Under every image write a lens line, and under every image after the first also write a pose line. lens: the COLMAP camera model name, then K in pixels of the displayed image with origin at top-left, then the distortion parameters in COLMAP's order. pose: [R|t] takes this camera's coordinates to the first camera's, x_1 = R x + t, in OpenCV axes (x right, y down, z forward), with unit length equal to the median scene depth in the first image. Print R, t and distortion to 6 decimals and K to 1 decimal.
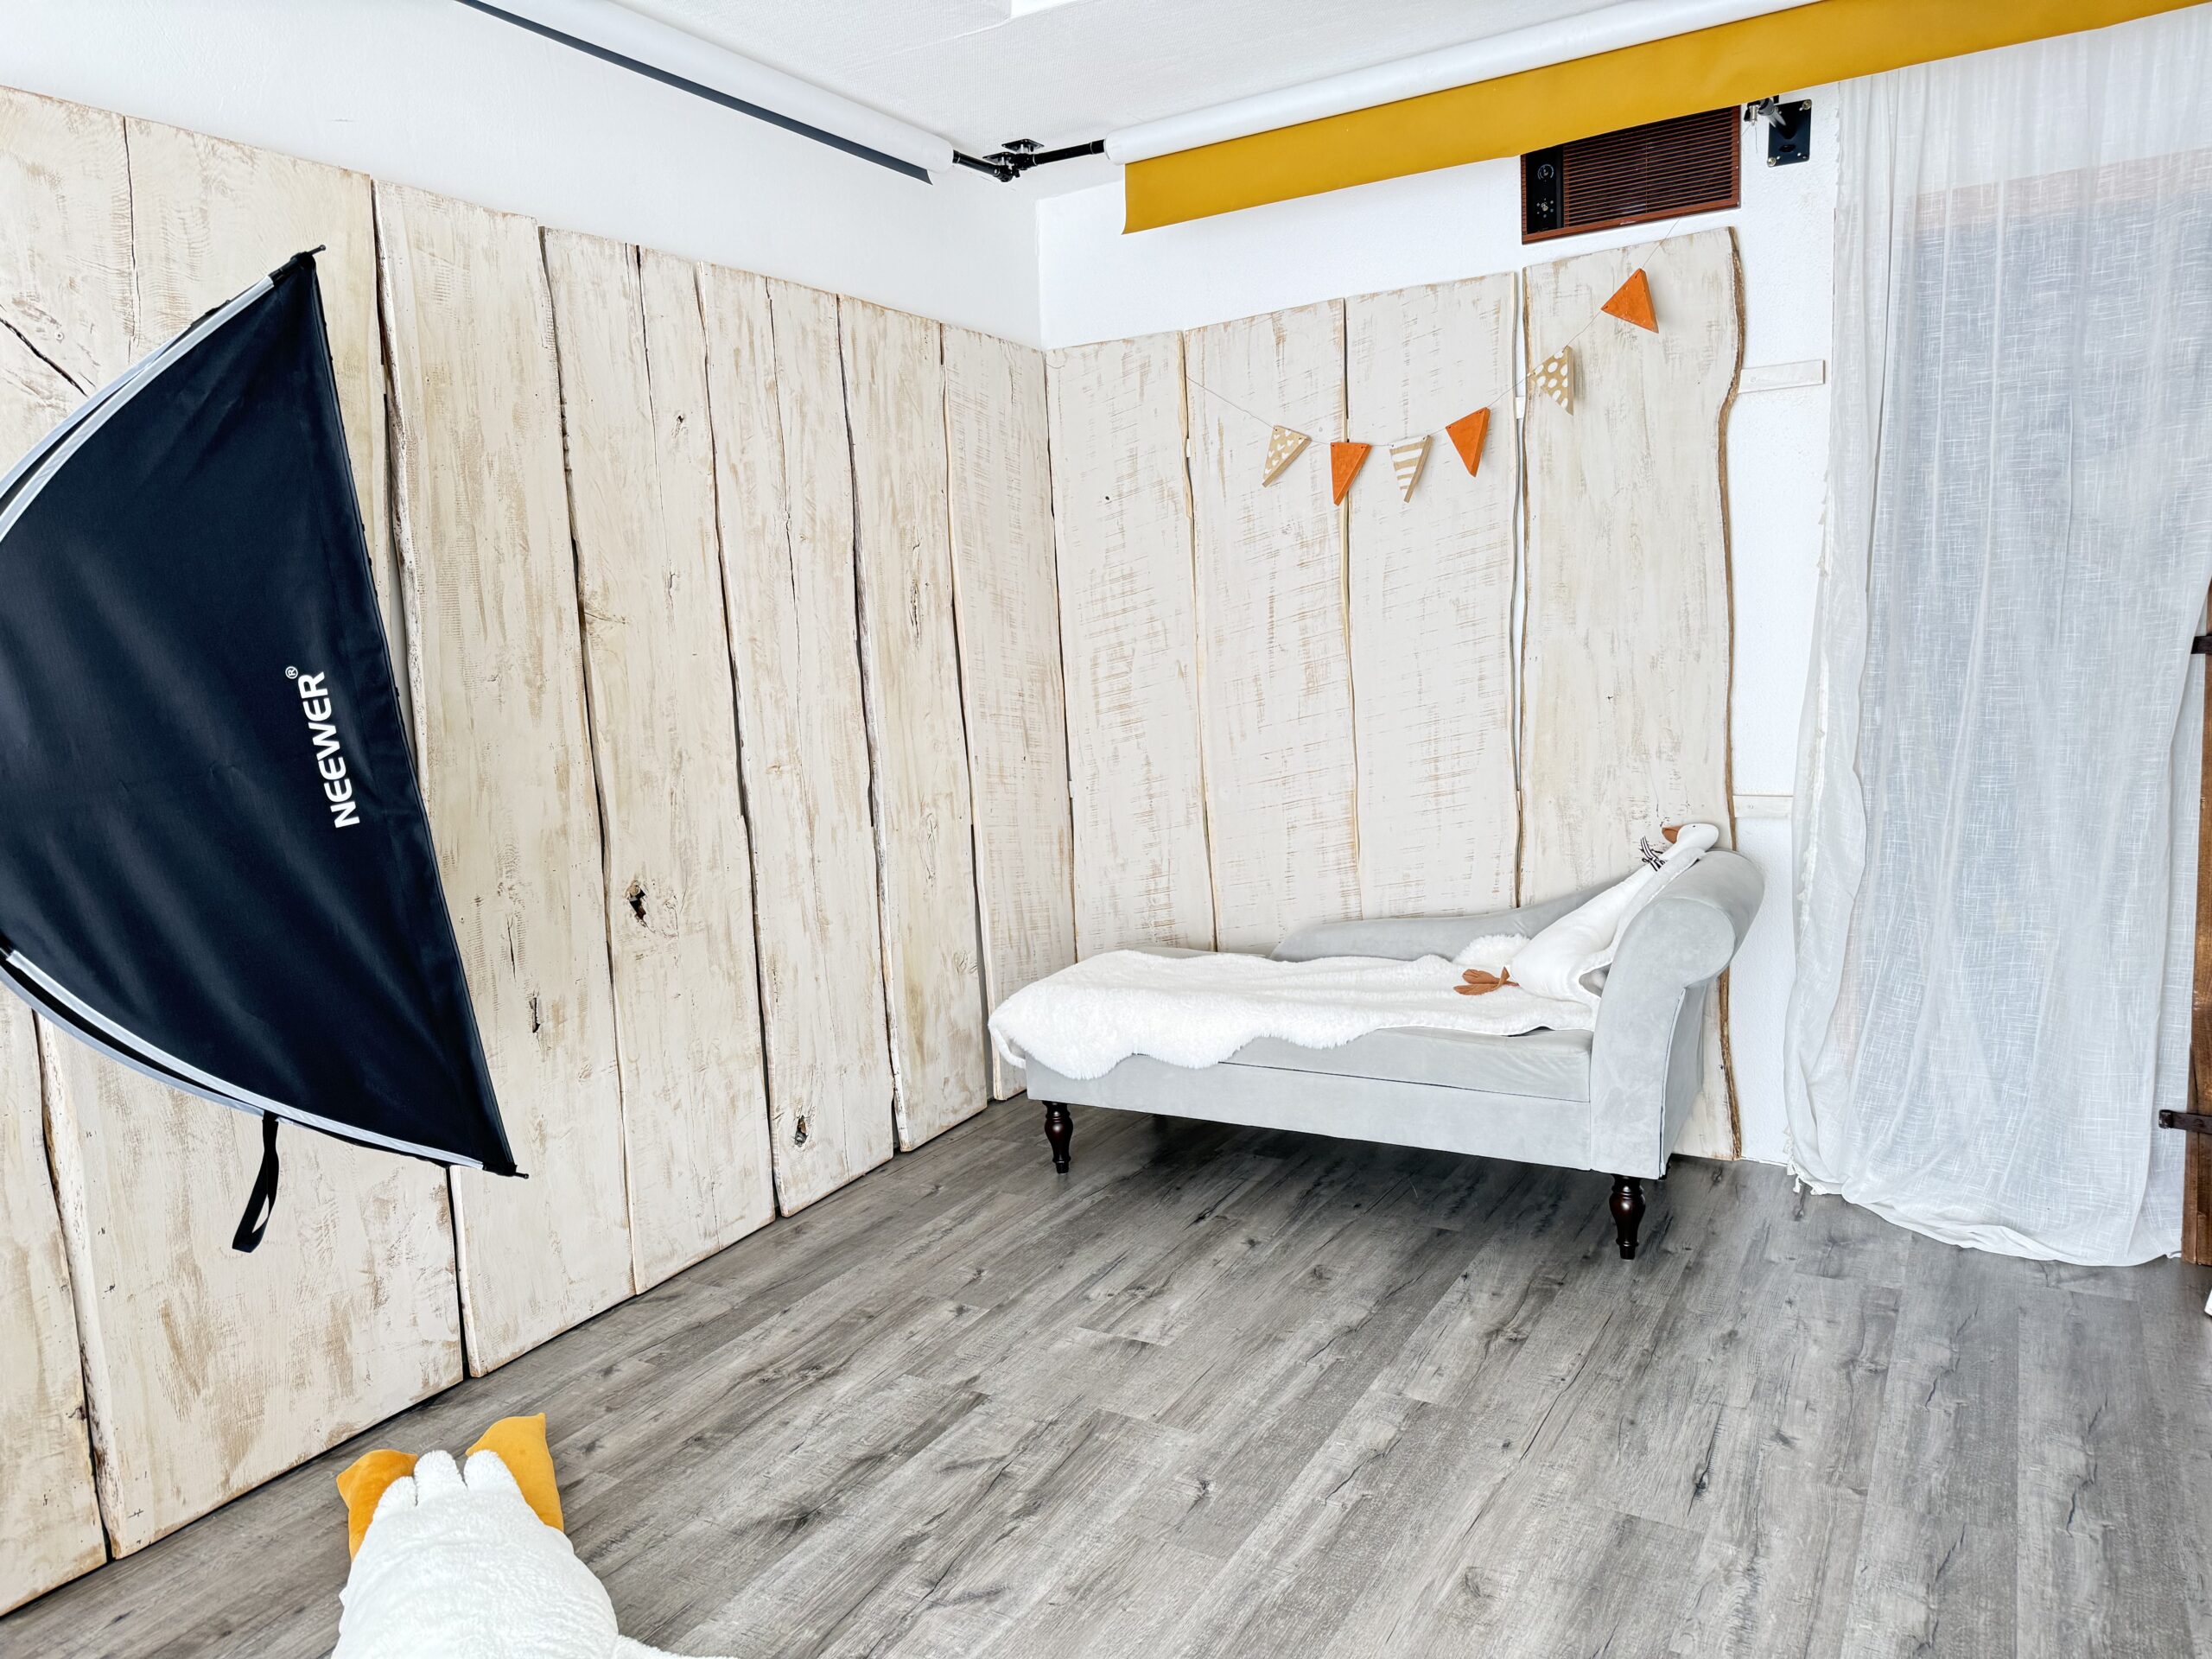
lens RADIAL K [[1603.1, 0, 1109.4], [0, 1603.1, 828.3], [0, 0, 1]] dist [0.076615, -0.030893]
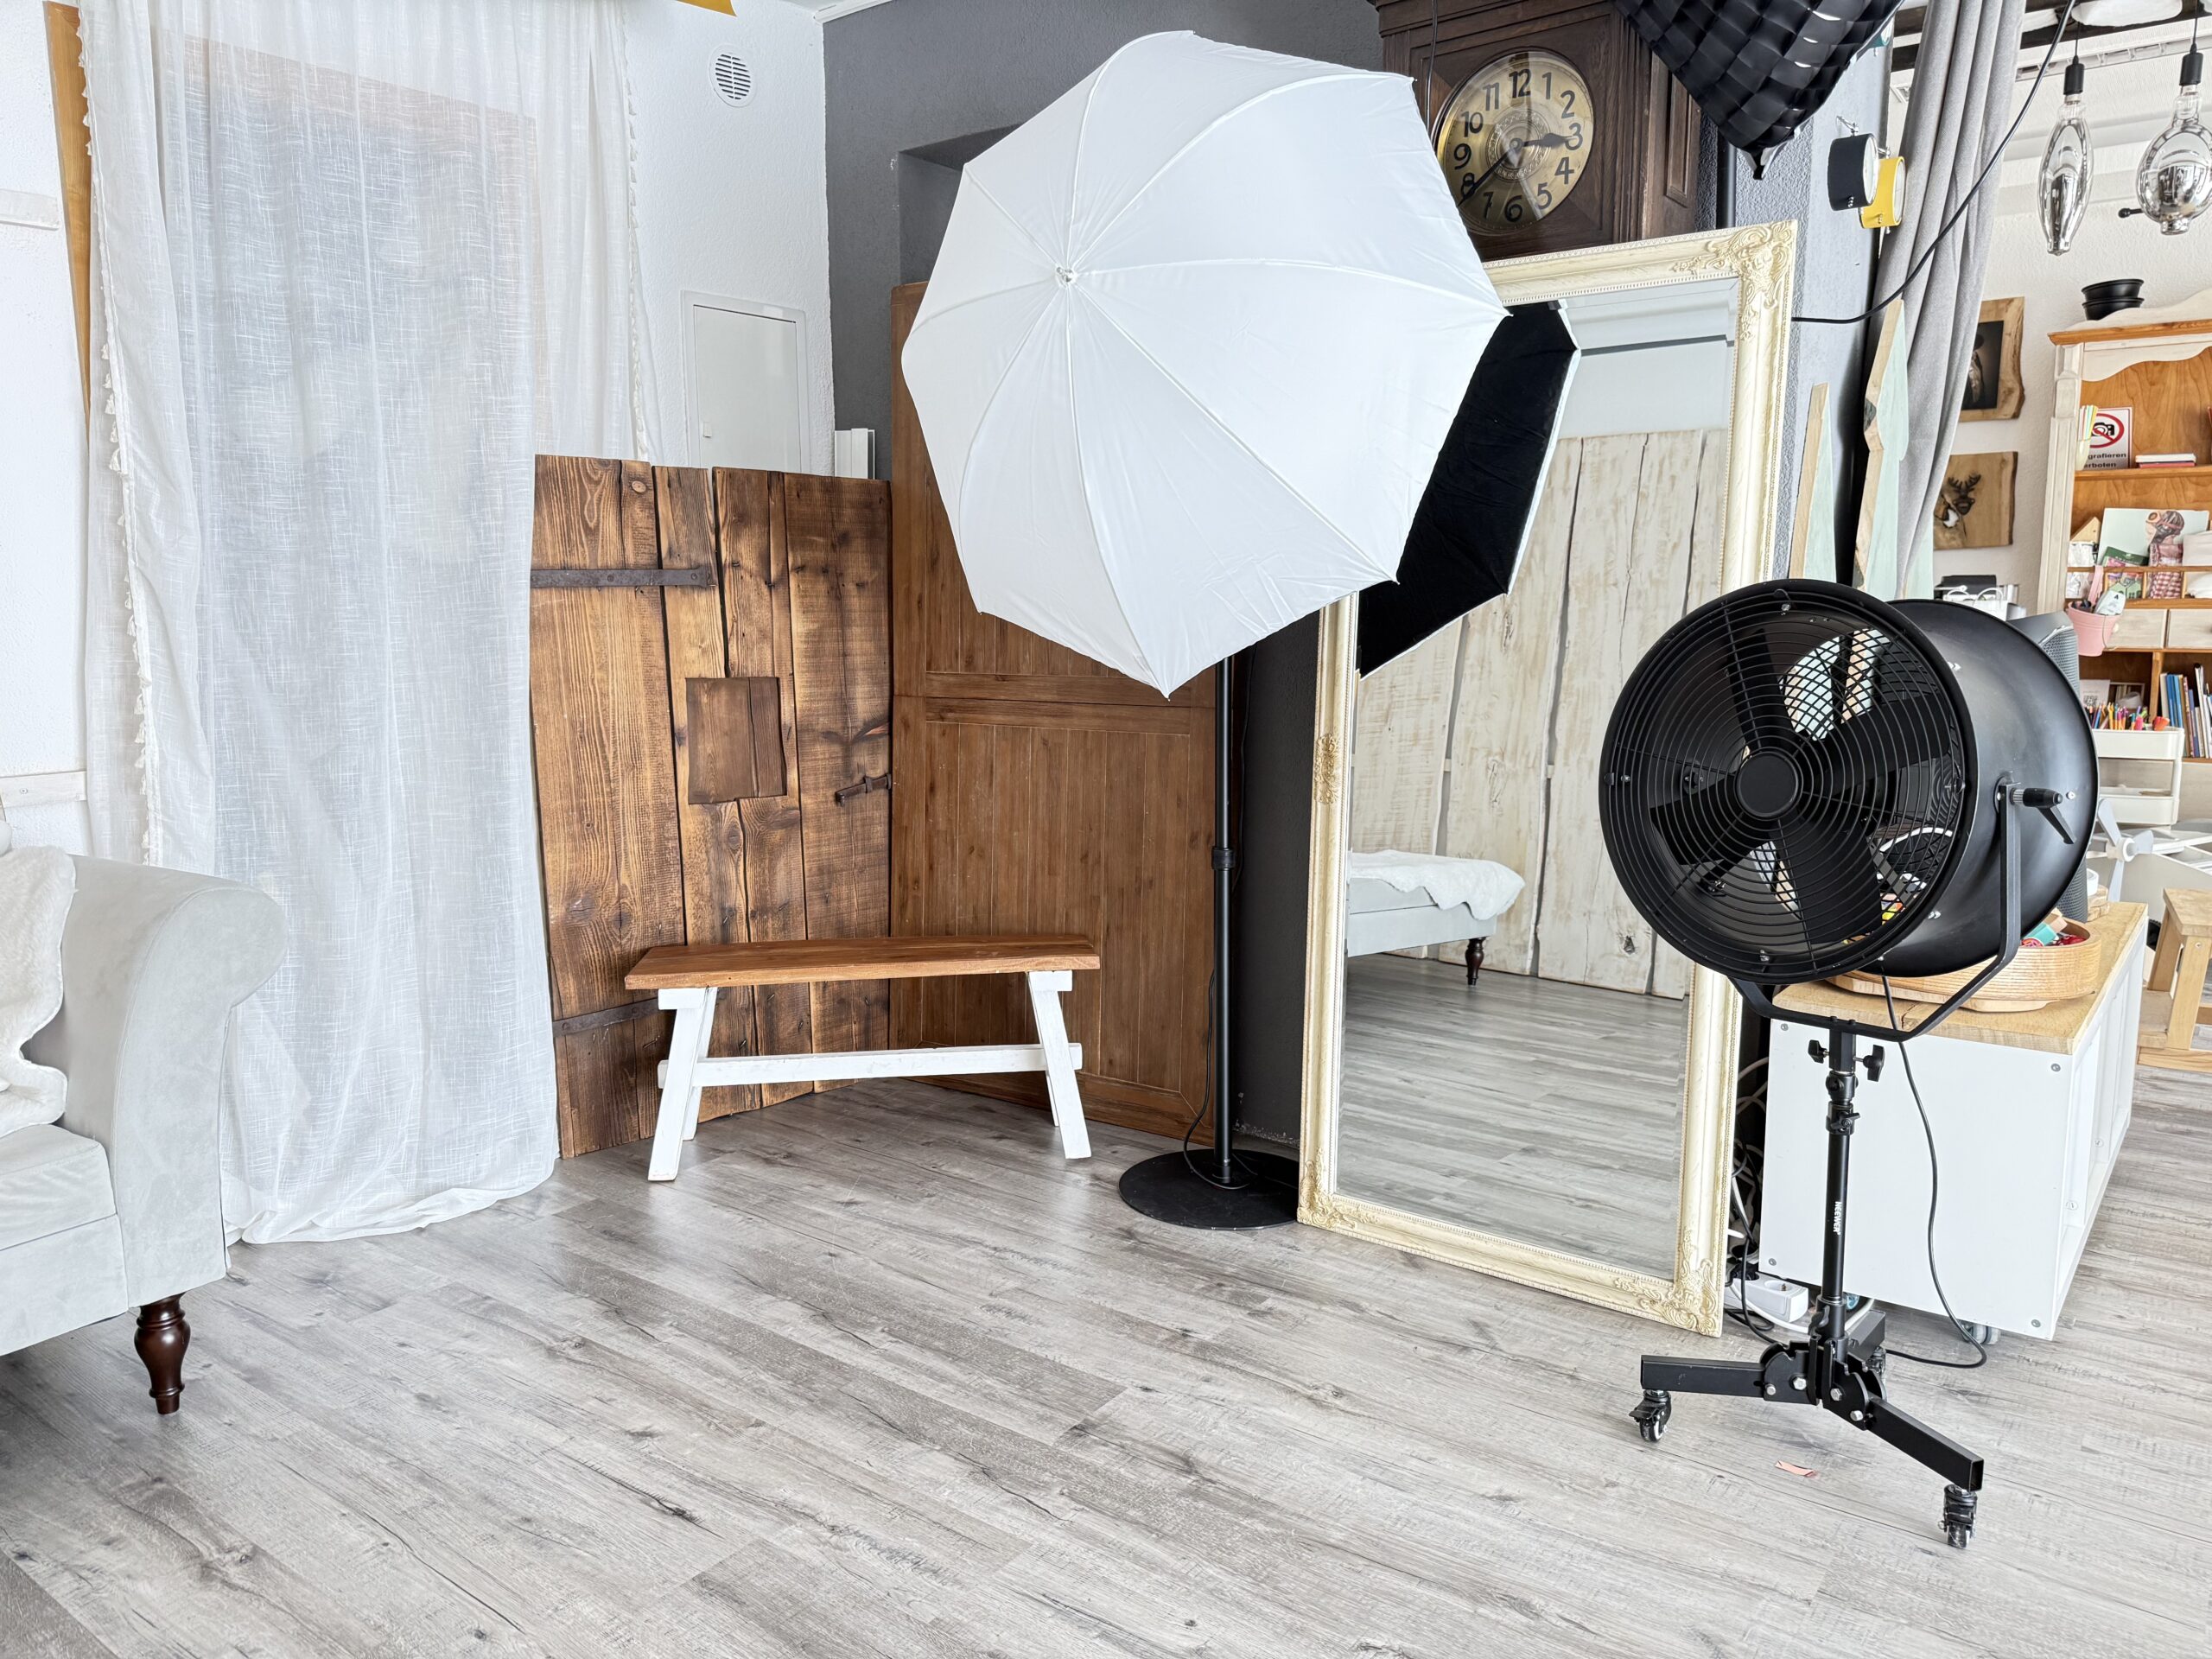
lens RADIAL K [[1603.1, 0, 1107.1], [0, 1603.1, 826.7], [0, 0, 1]] dist [0.076615, -0.030893]
pose [[0.137374, -0.108503, 0.984559, -0.367008], [0.130622, 0.987286, 0.090578, -0.000648], [-0.981869, 0.116162, 0.149800, 0.546380]]
